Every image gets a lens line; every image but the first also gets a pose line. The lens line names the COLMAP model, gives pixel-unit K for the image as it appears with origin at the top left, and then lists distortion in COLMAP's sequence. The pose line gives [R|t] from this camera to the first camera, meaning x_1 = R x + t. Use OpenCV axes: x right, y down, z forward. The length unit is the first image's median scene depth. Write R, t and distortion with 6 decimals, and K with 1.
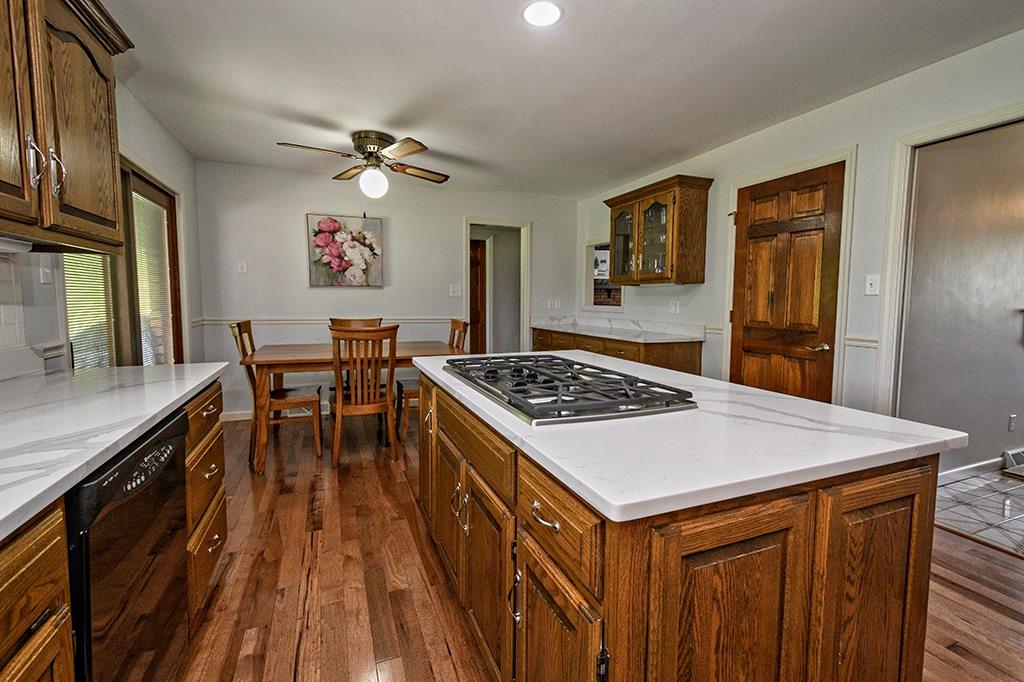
lens RADIAL K [[446.0, 0, 511.7], [0, 446.0, 334.9], [0, 0, 1]] dist [0.014246, -0.001959]
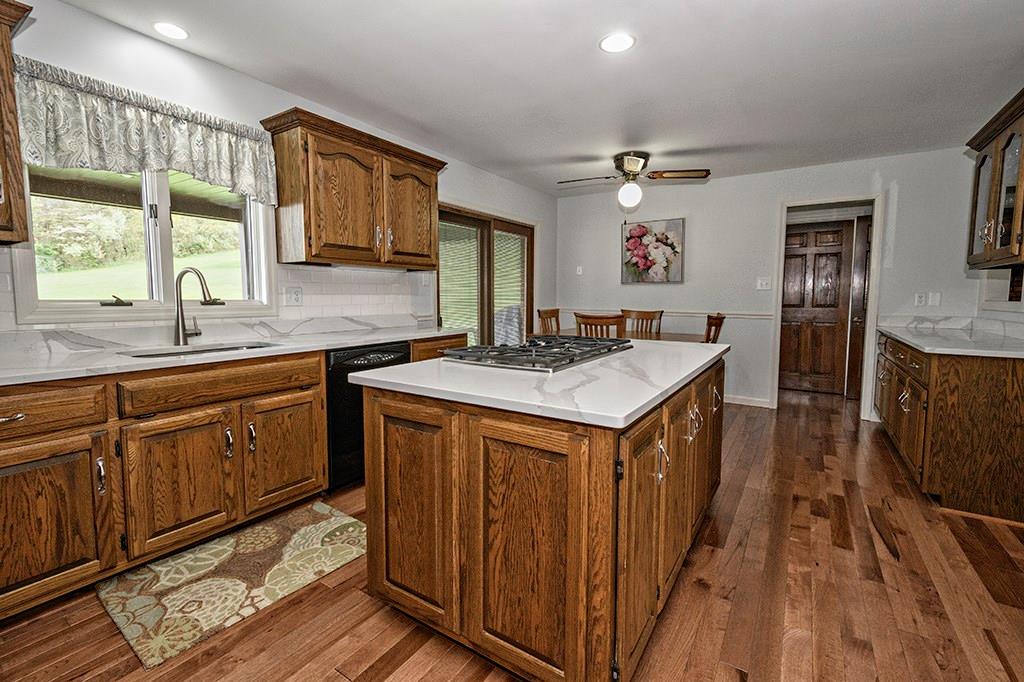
lens RADIAL K [[446.0, 0, 512.7], [0, 446.0, 337.6], [0, 0, 1]] dist [0.014246, -0.001959]
pose [[0.571636, 0.072721, -0.817278, 0.381985], [-0.062655, 0.997025, 0.044892, 0.002499], [0.818111, 0.025545, 0.574492, 0.060229]]
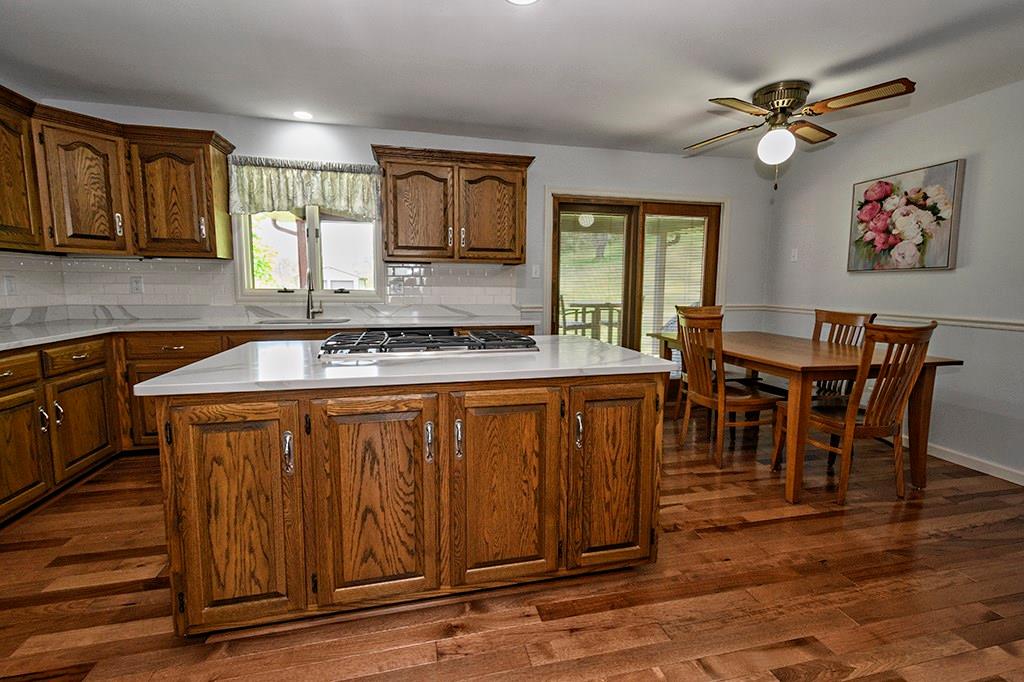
lens RADIAL K [[446.0, 0, 514.9], [0, 446.0, 336.2], [0, 0, 1]] dist [0.014246, -0.001959]
pose [[-0.145231, 0.104438, -0.983870, 0.471086], [-0.085645, 0.989354, 0.117662, -0.035172], [0.985684, 0.101352, -0.134741, 0.507352]]
